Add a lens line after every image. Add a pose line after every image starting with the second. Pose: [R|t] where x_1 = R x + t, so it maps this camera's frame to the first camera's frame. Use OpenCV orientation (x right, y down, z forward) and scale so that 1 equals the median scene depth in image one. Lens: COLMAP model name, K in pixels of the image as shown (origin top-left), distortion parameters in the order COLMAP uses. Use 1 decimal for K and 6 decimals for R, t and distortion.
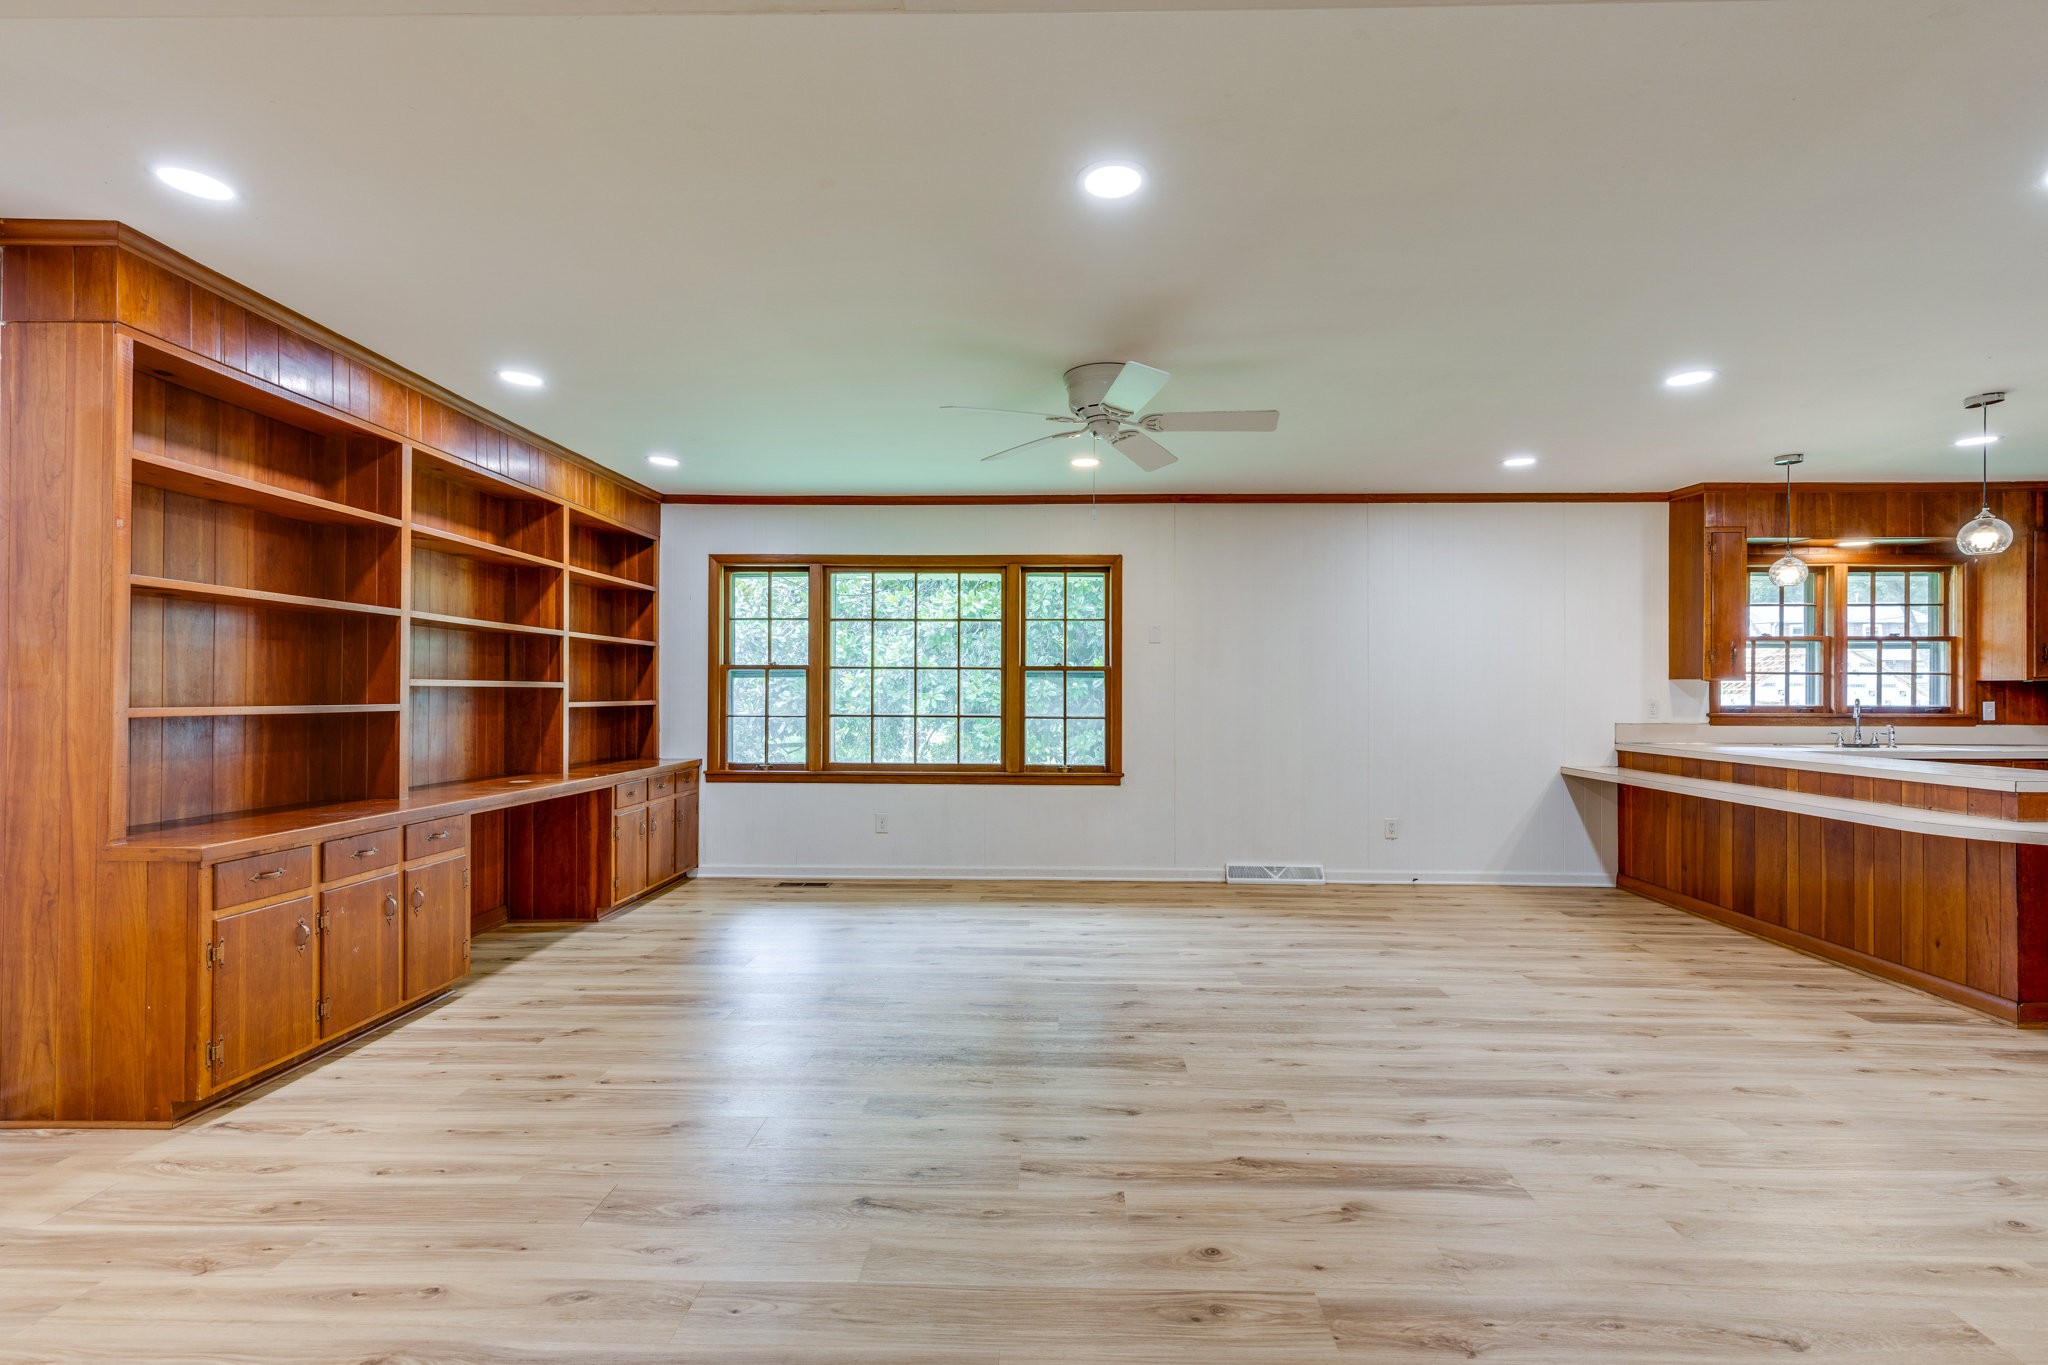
lens RADIAL K [[934.0, 0, 1043.2], [0, 934.0, 696.7], [0, 0, 1]] dist [0.009691, -0.000490]
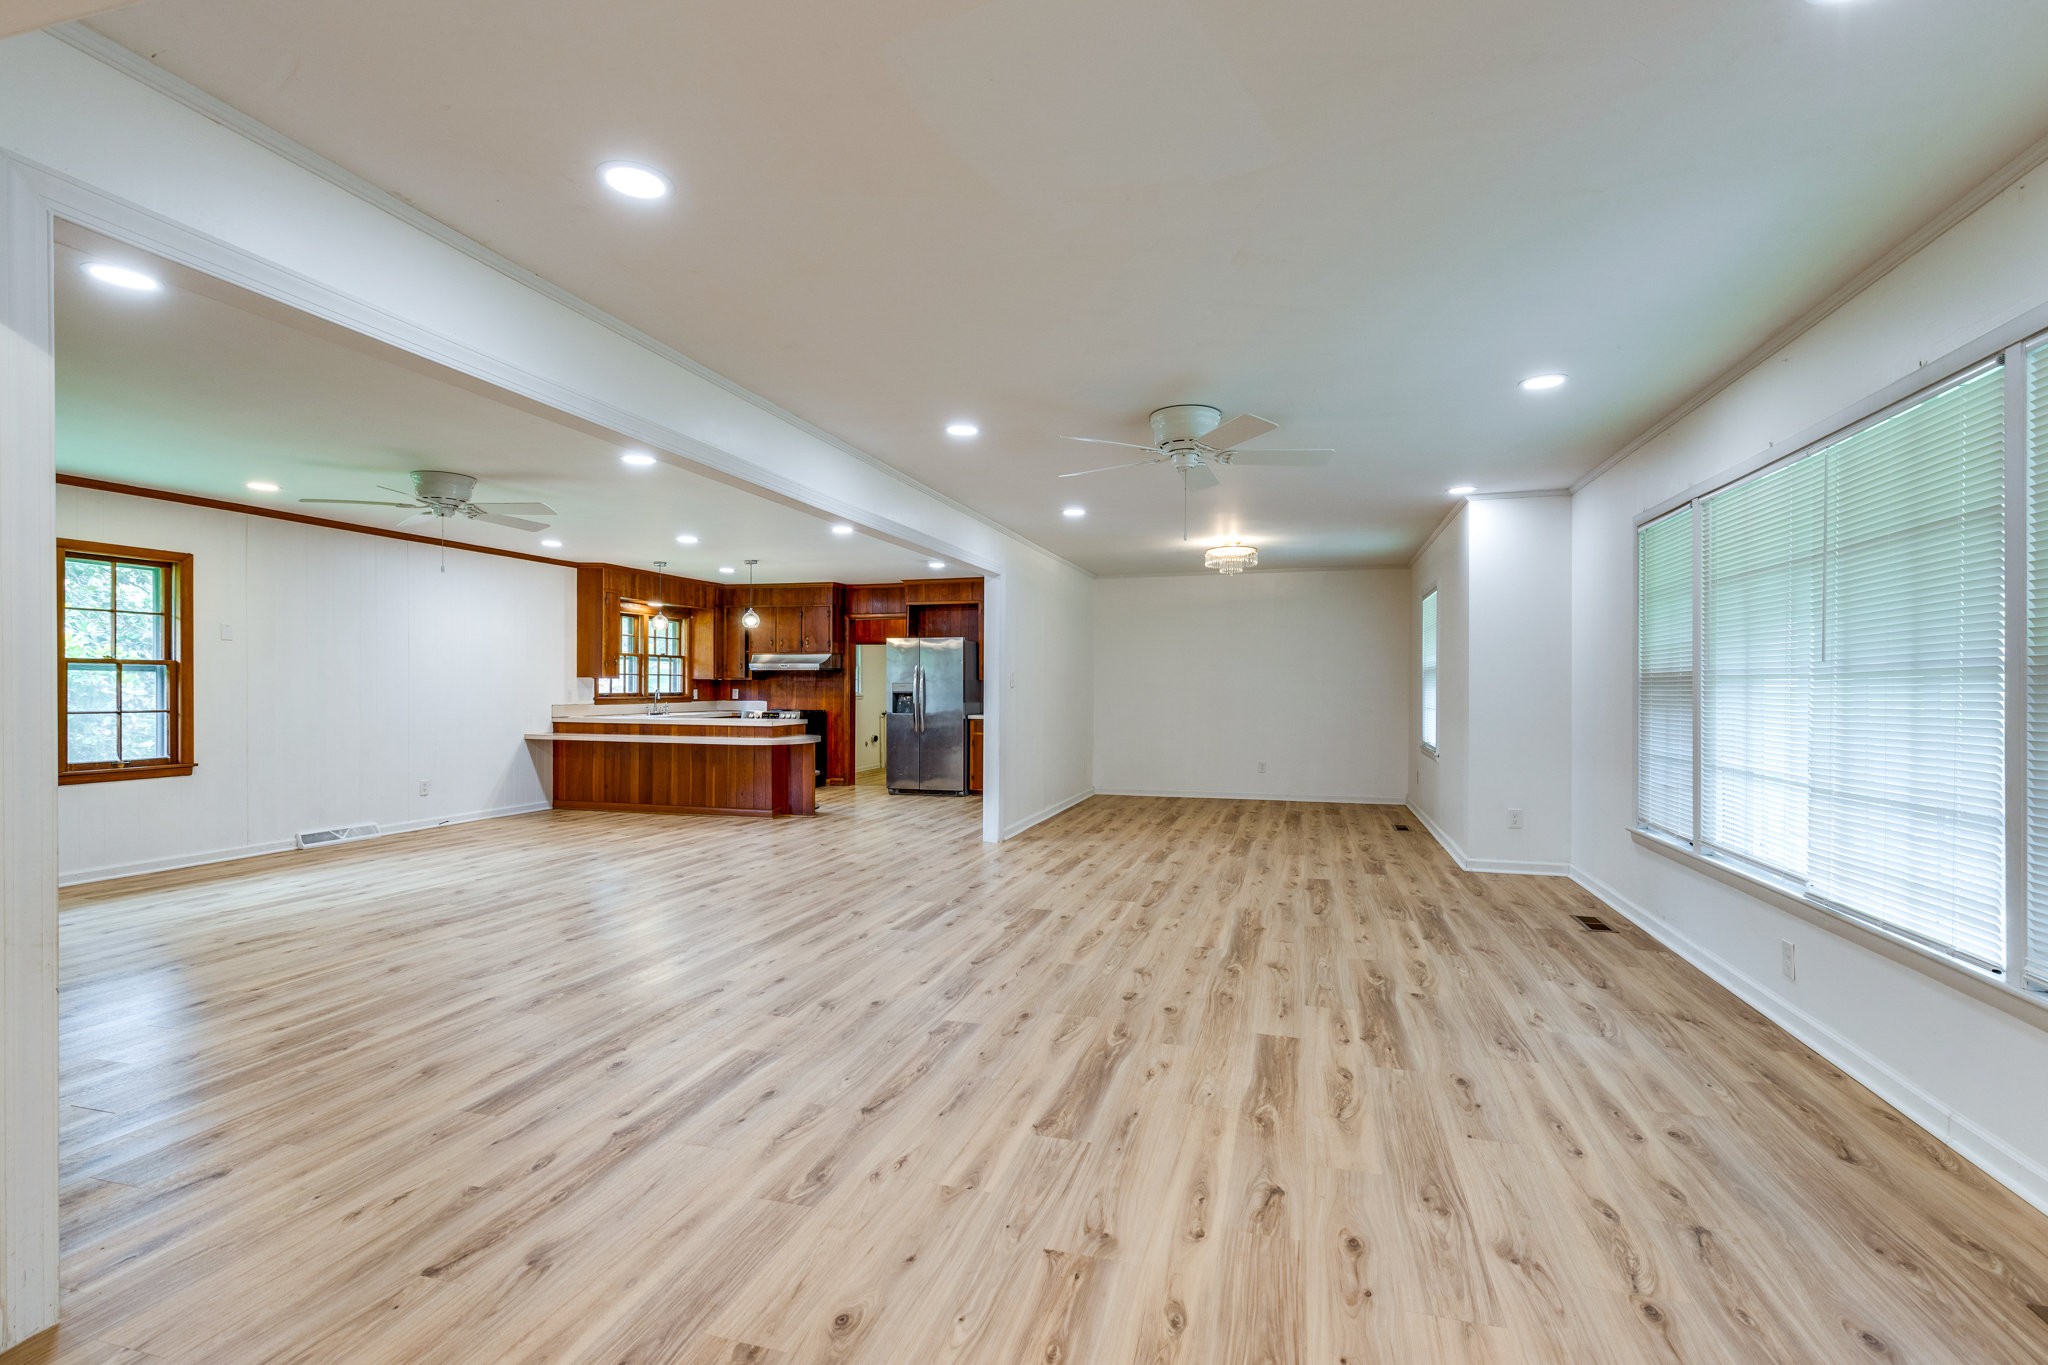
lens RADIAL K [[993.6, 0, 1000.9], [0, 993.6, 692.9], [0, 0, 1]] dist [0.004408, 0.000425]
pose [[0.287525, -0.009150, 0.957729, -0.791400], [0.002657, 0.999958, 0.008756, -0.004297], [-0.957769, 0.000027, 0.287537, -0.204415]]
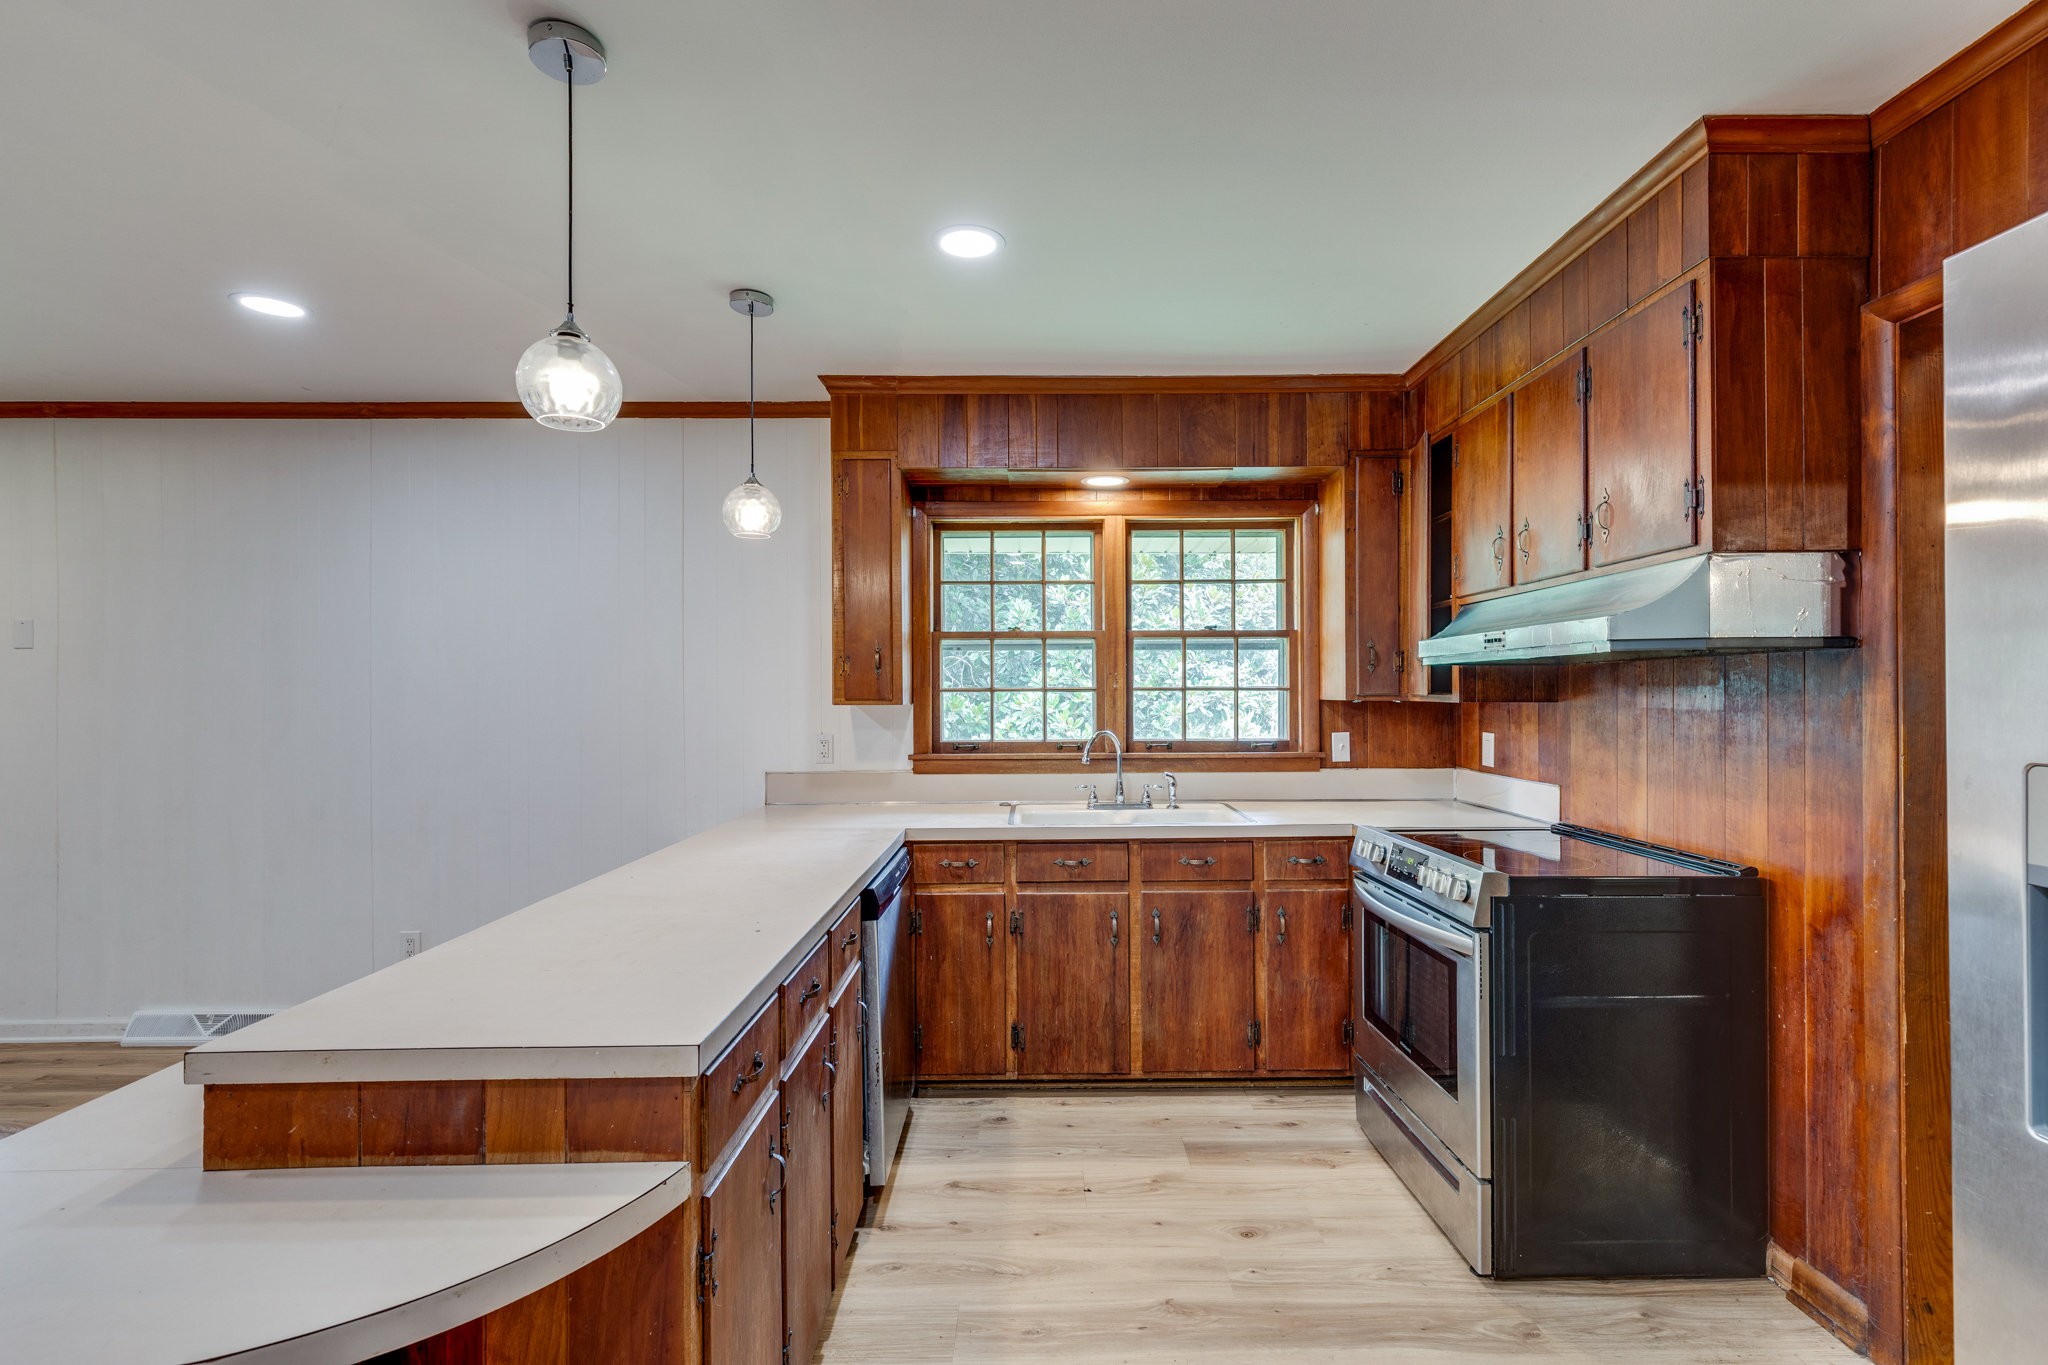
lens RADIAL K [[934.0, 0, 1043.2], [0, 934.0, 696.7], [0, 0, 1]] dist [0.009691, -0.000490]
pose [[0.999002, -0.007707, 0.043994, 0.767187], [0.007524, 0.999962, 0.004320, -0.023024], [-0.044026, -0.003984, 0.999022, 0.372312]]
